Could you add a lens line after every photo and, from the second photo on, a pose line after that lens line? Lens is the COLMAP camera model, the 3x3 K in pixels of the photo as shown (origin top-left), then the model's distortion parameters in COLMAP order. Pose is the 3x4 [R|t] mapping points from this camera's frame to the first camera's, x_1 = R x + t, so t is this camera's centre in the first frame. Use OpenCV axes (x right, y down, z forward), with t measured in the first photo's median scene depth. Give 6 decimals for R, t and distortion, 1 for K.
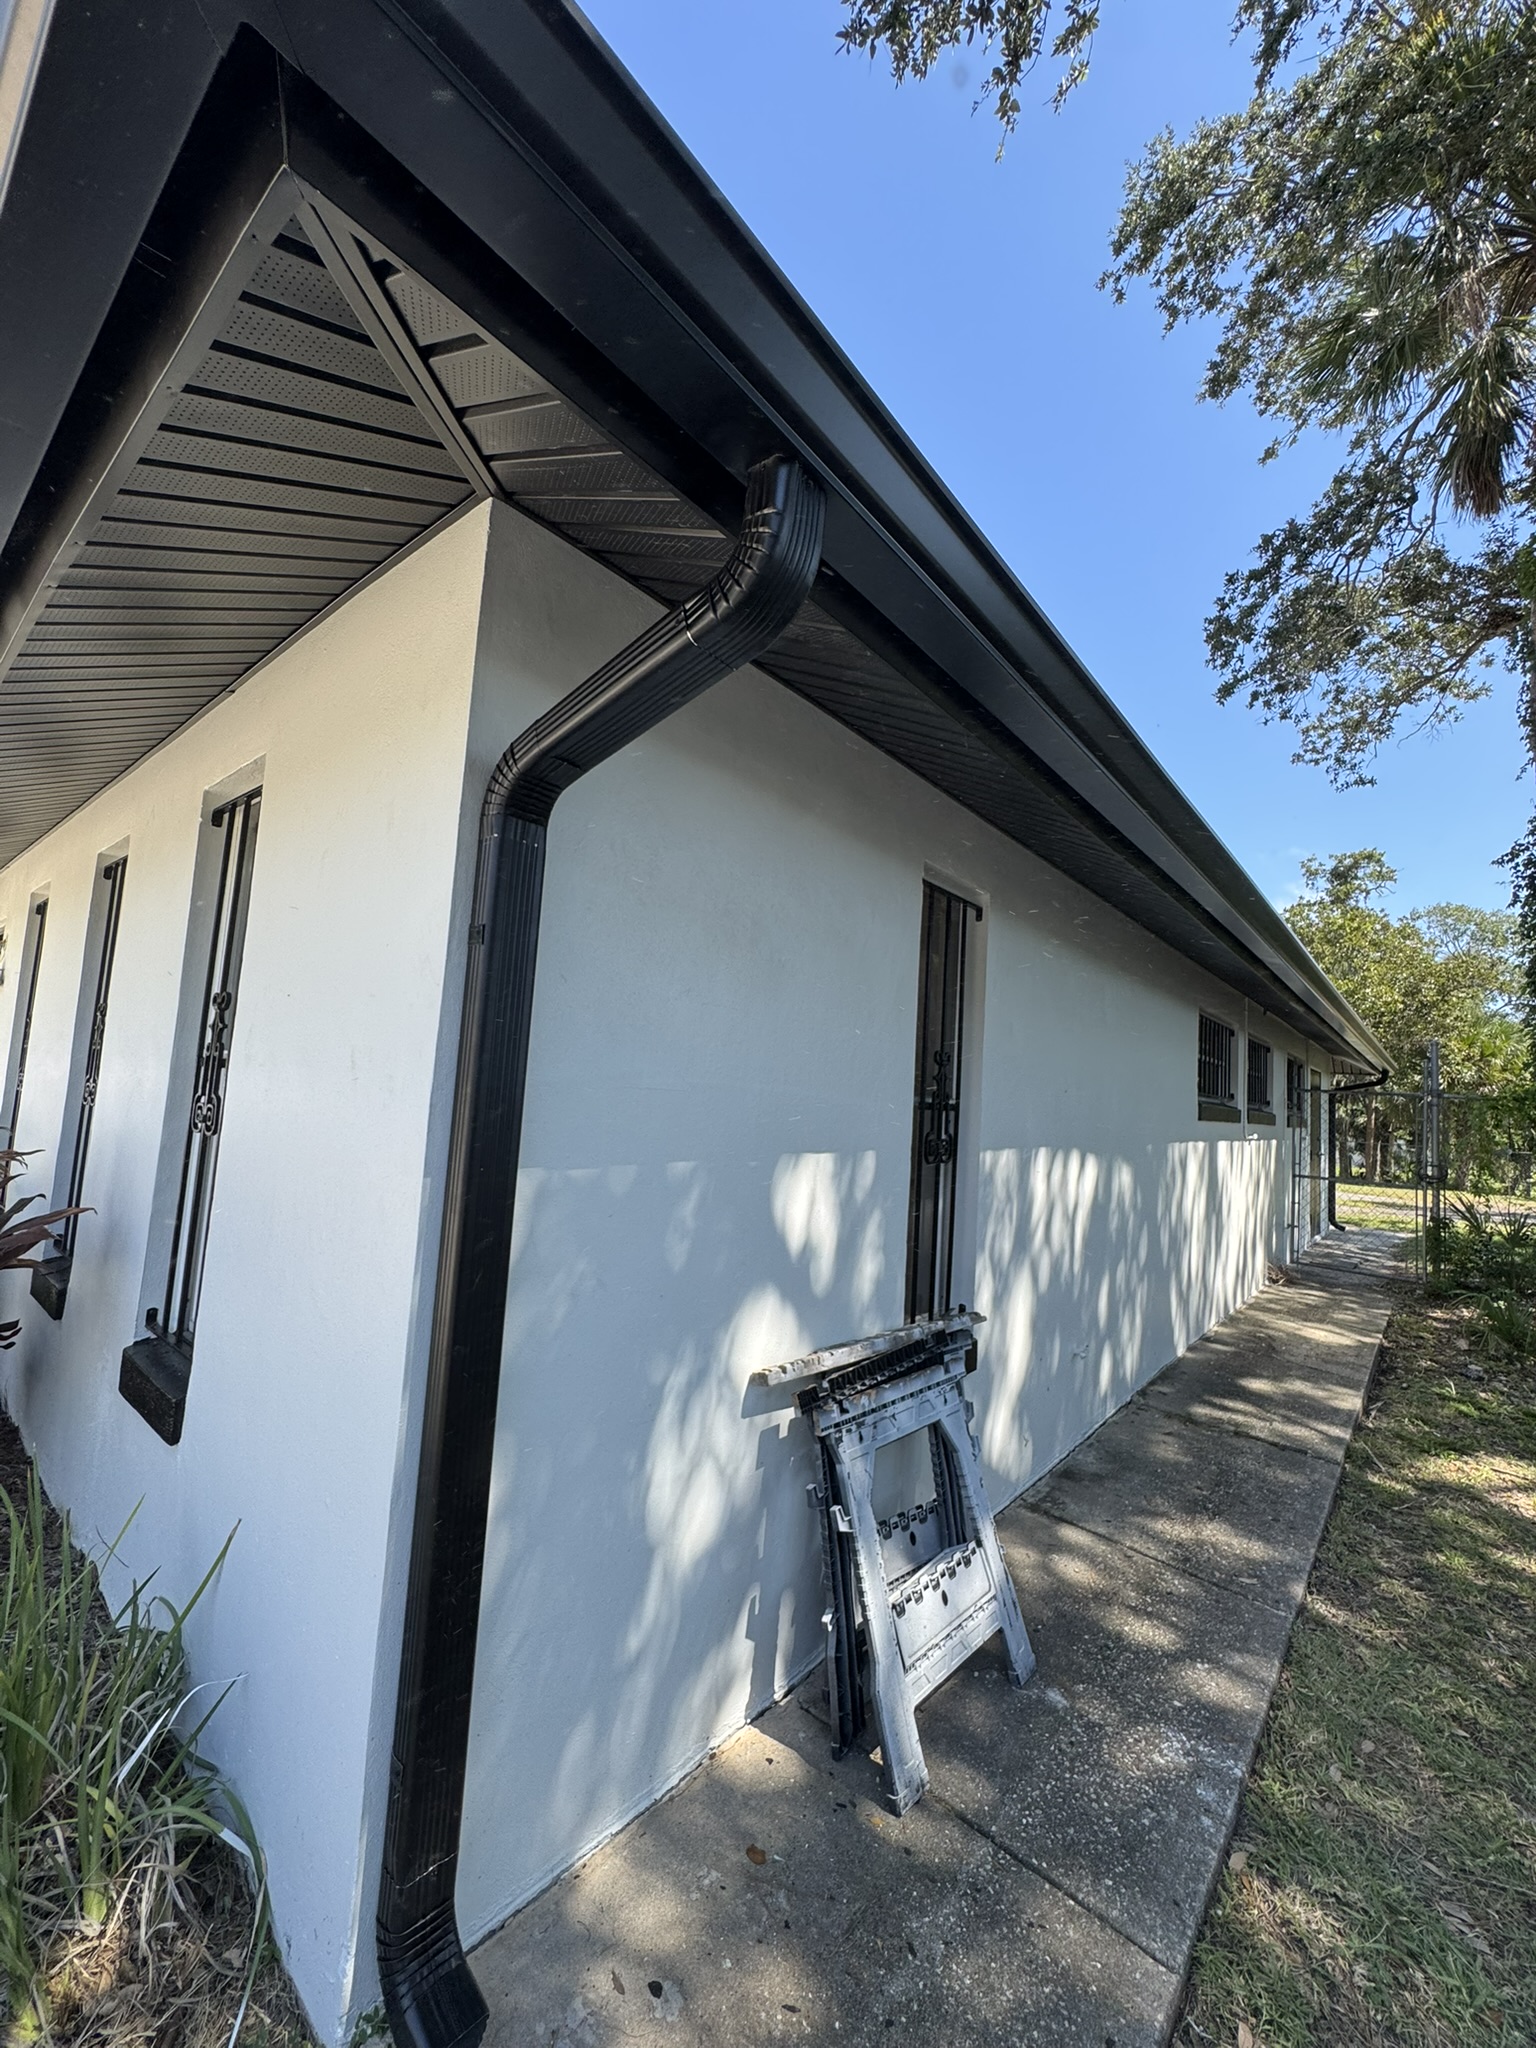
lens RADIAL K [[817.4, 0, 769.4], [0, 817.4, 1024.0], [0, 0, 1]] dist [-0.001808, -0.000409]
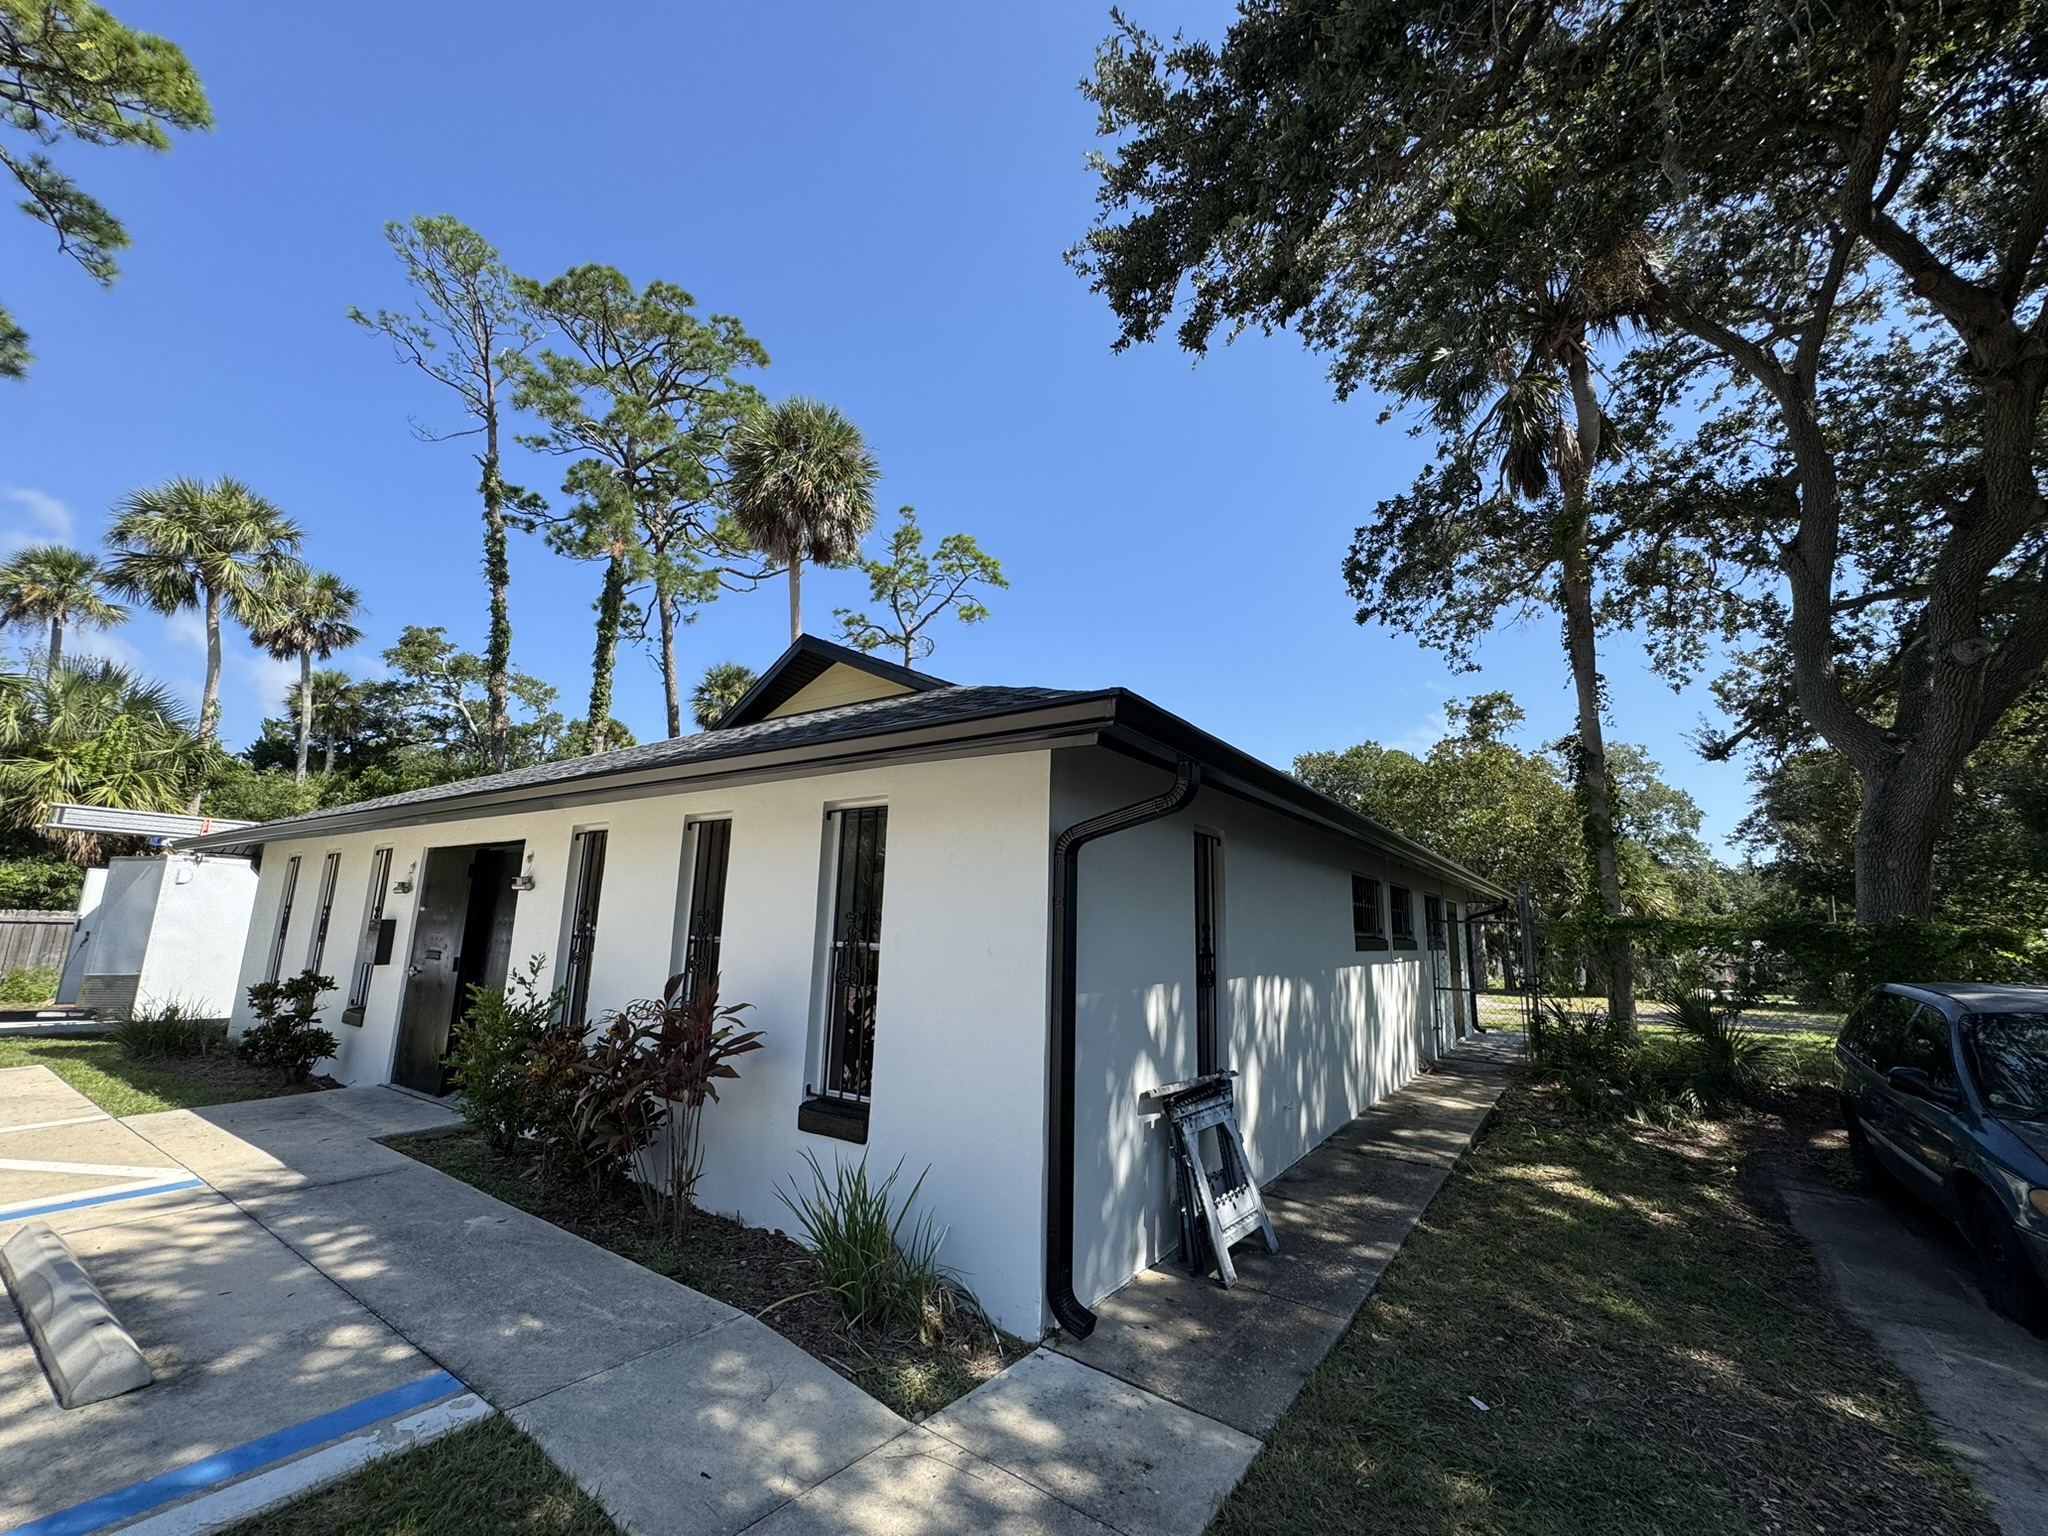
lens RADIAL K [[817.4, 0, 1021.3], [0, 817.4, 768.3], [0, 0, 1]] dist [-0.001808, -0.000409]
pose [[0.996247, -0.017218, 0.084822, -0.455158], [0.025928, 0.994376, -0.102680, -0.178272], [-0.082578, 0.104494, 0.991091, -1.053076]]
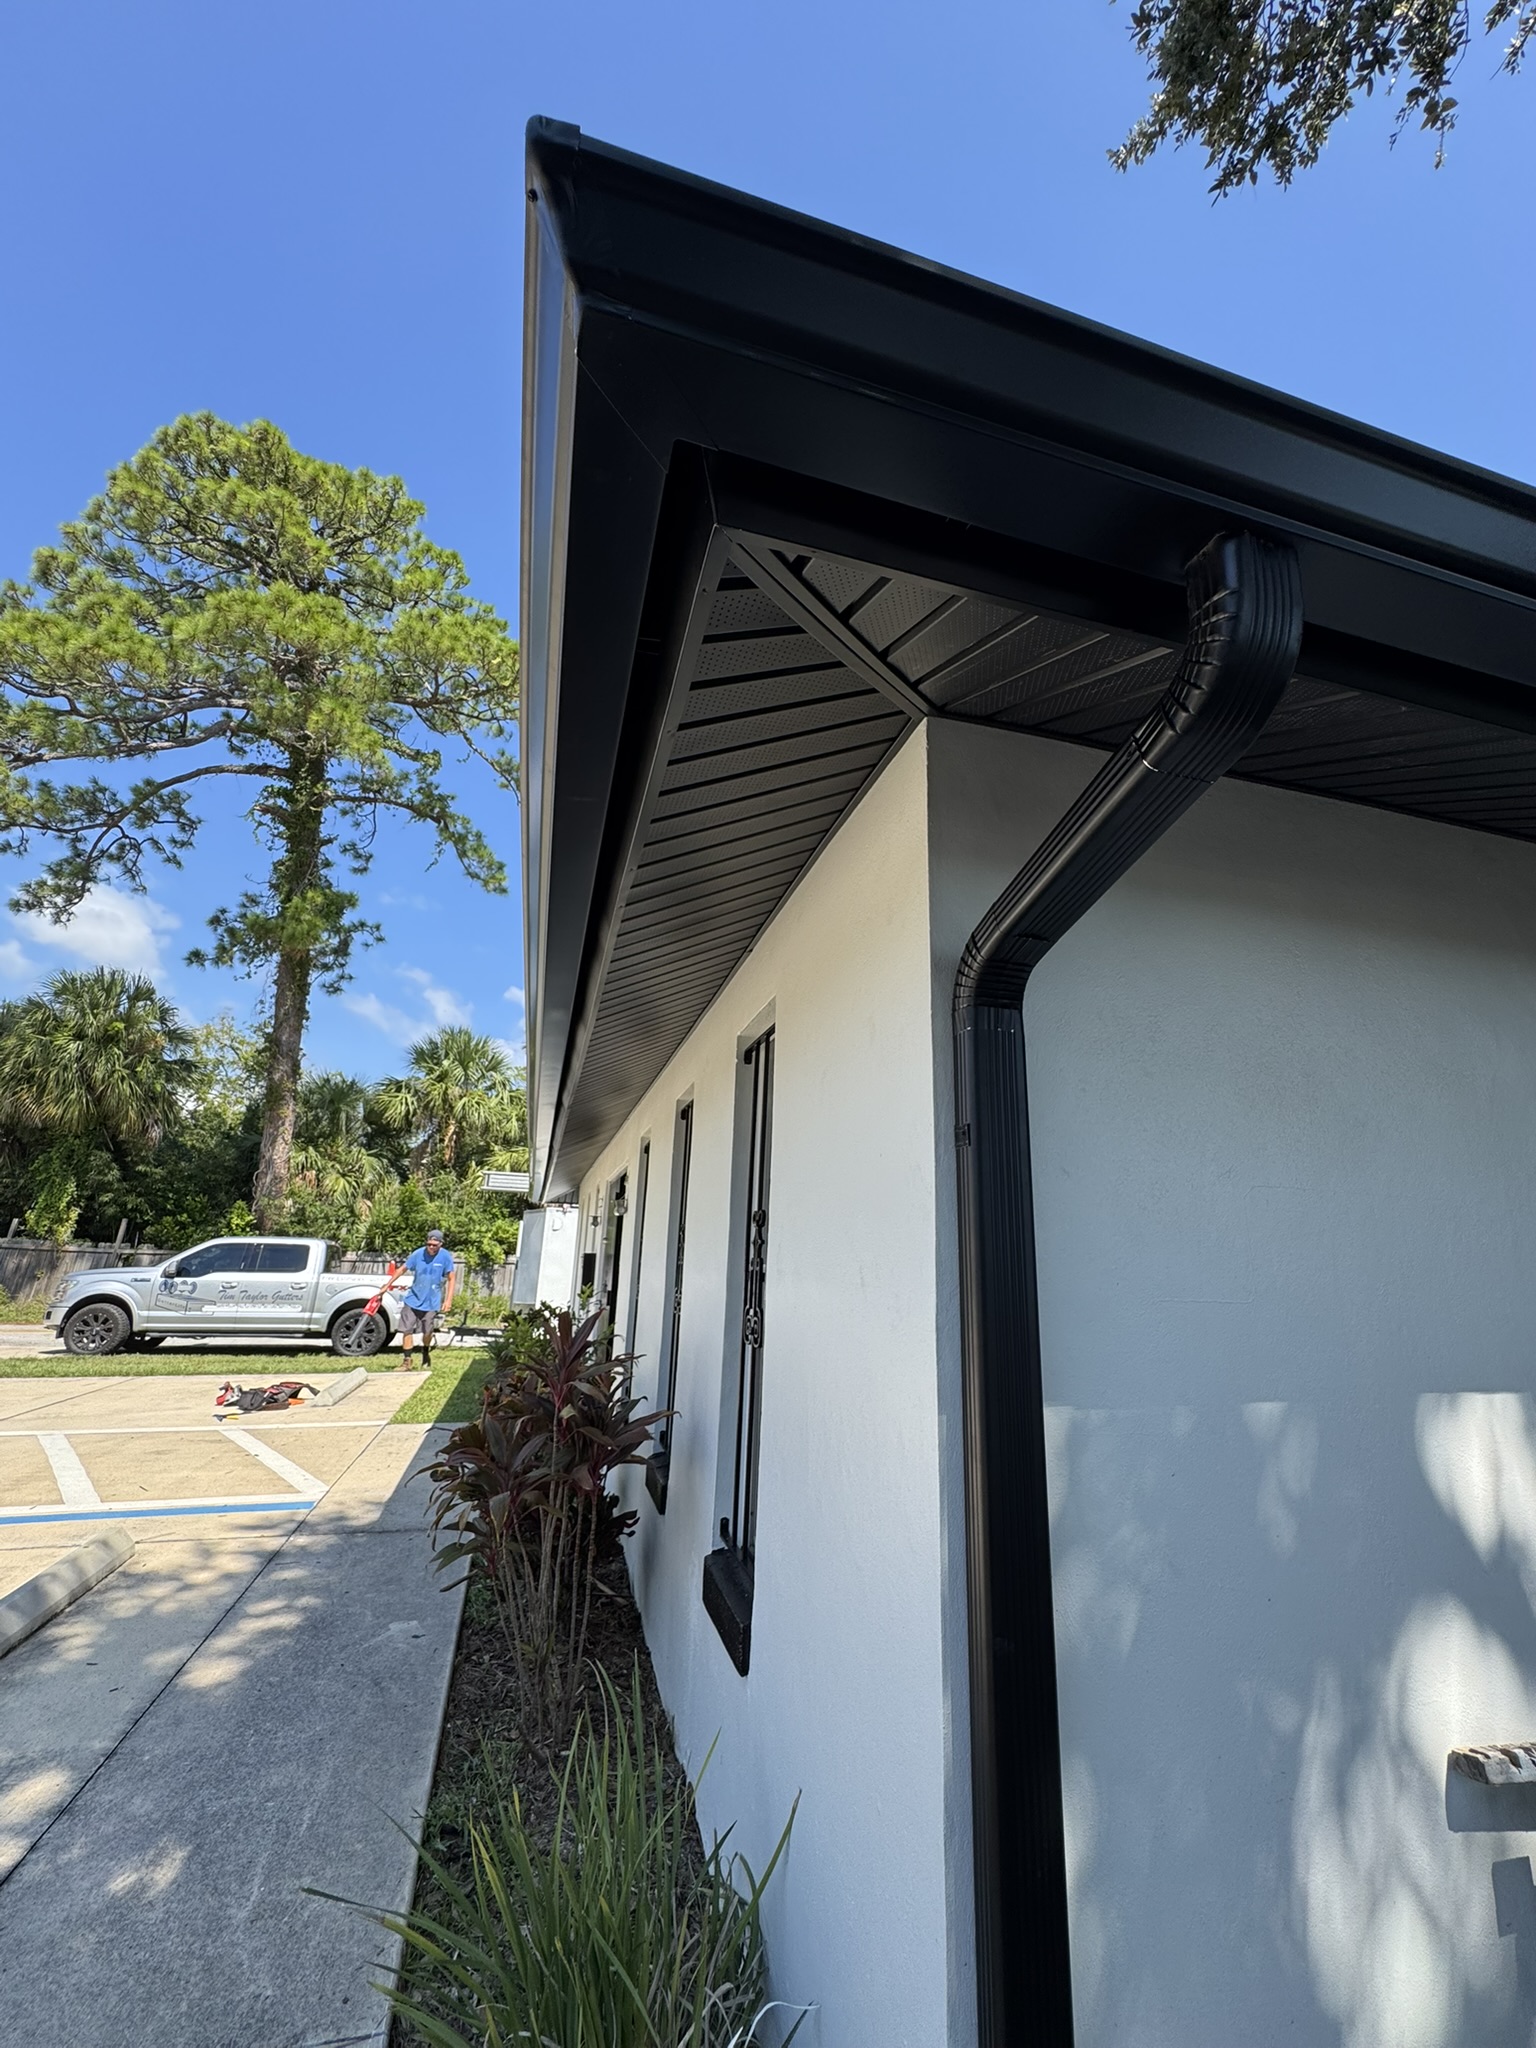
lens RADIAL K [[826.7, 0, 774.6], [0, 826.7, 1022.5], [0, 0, 1]] dist [-0.001223, -0.000432]
pose [[0.821010, -0.187740, -0.539162, -0.000555], [0.063411, 0.968529, -0.240689, -0.012968], [0.567381, 0.163419, 0.807077, 0.059111]]
